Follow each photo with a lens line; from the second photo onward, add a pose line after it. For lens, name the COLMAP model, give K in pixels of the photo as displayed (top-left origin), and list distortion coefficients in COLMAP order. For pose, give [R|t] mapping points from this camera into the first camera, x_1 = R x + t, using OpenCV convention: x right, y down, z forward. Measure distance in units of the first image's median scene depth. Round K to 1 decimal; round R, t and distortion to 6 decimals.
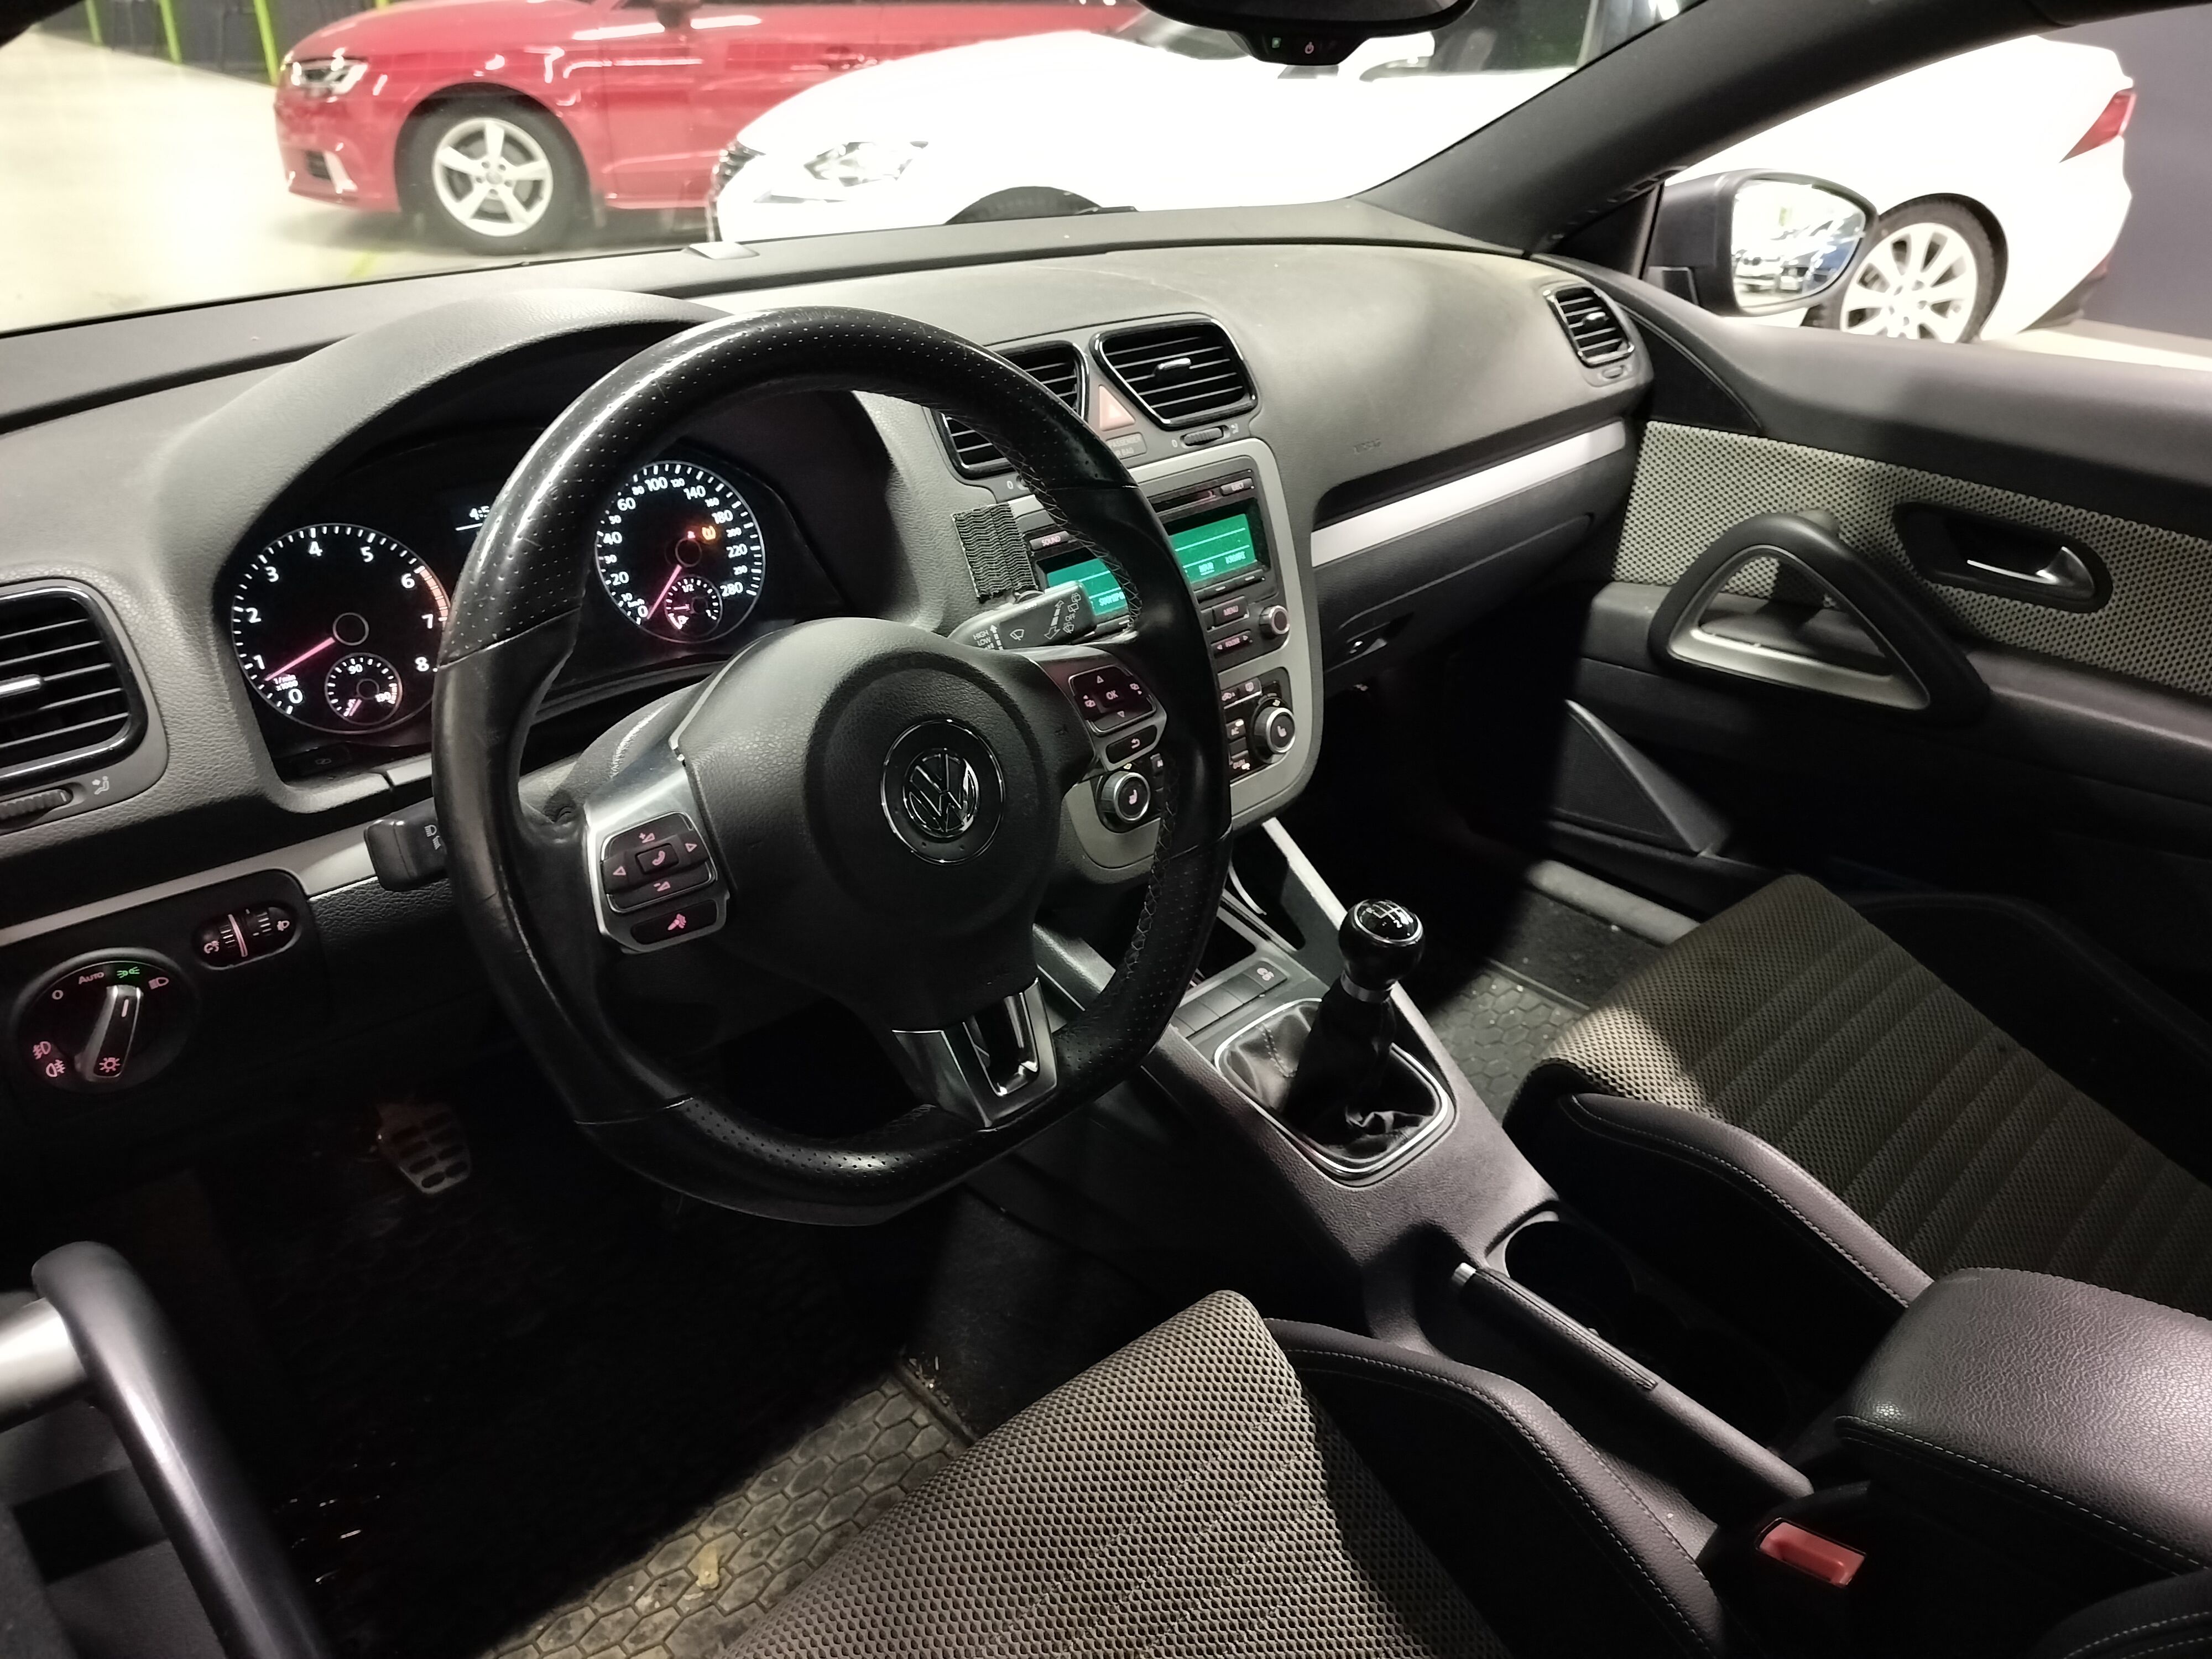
lens RADIAL K [[1579.6, 0, 1113.0], [0, 1579.6, 834.2], [0, 0, 1]] dist [0.042267, -0.015042]
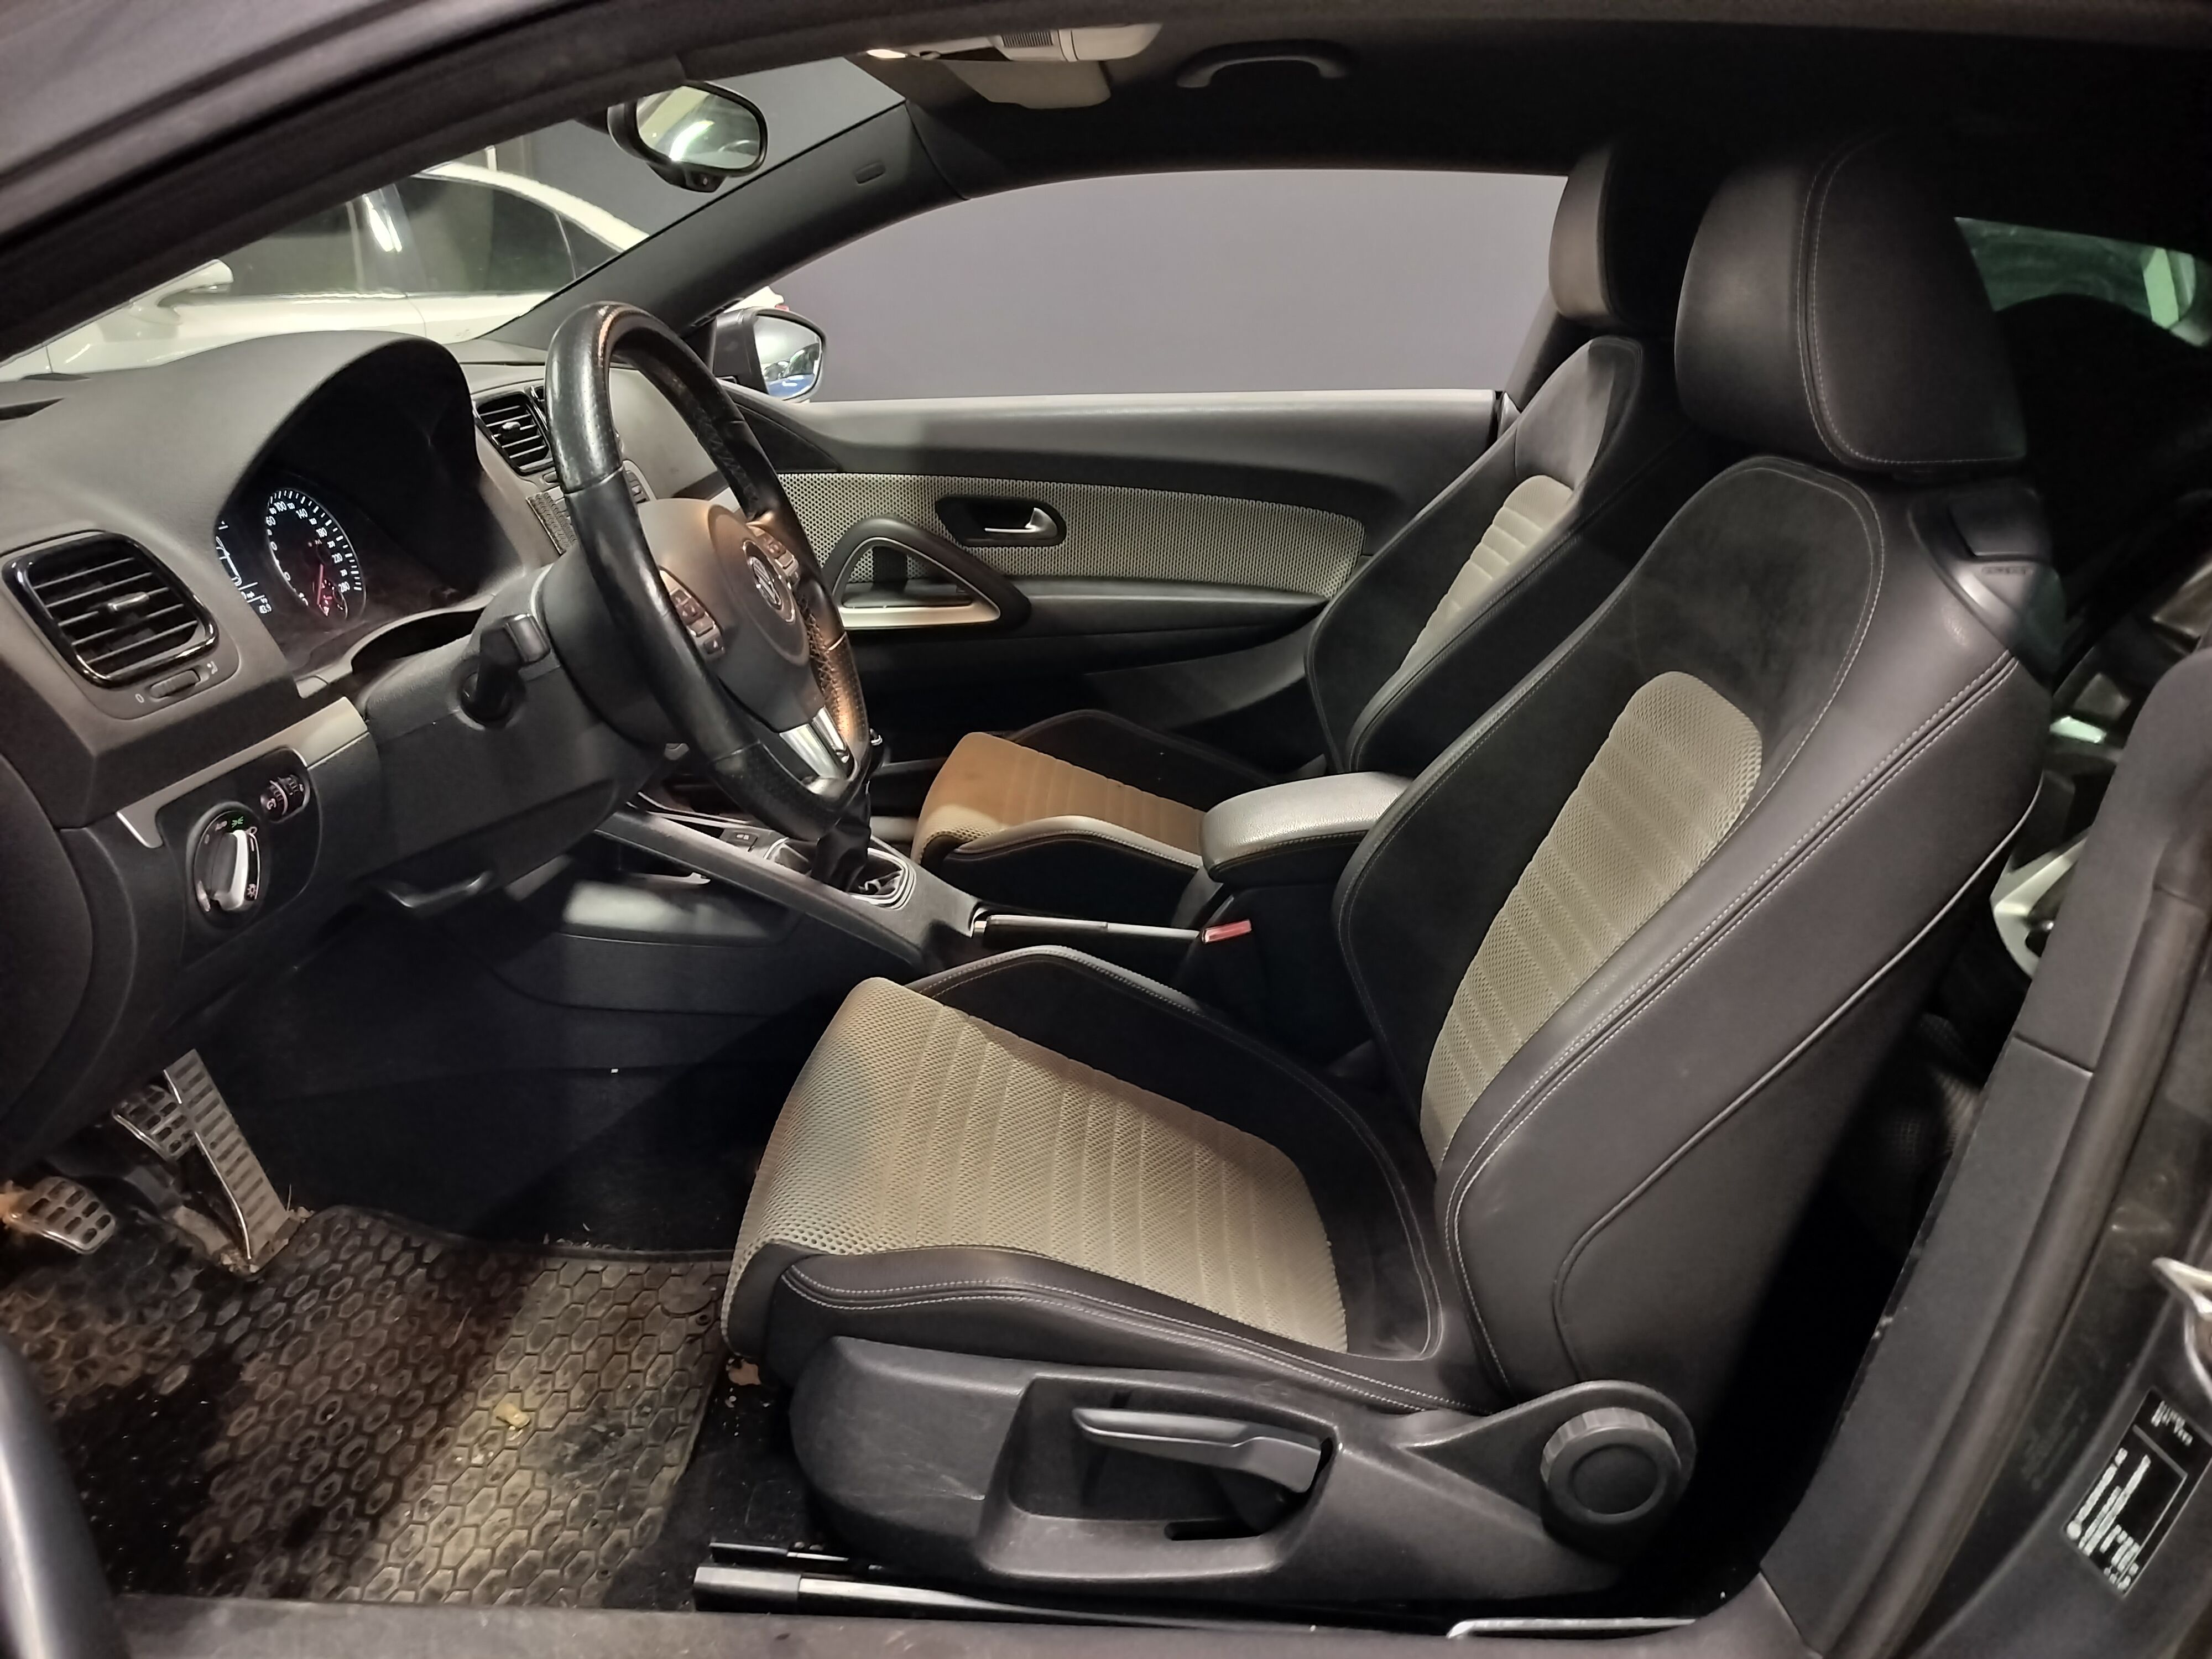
lens RADIAL K [[1579.6, 0, 1100.8], [0, 1579.6, 828.7], [0, 0, 1]] dist [0.042267, -0.015042]
pose [[0.728838, -0.249357, 0.637664, -0.656522], [0.335129, 0.942058, -0.014655, 0.245499], [-0.597063, 0.224381, 0.770175, -0.291739]]
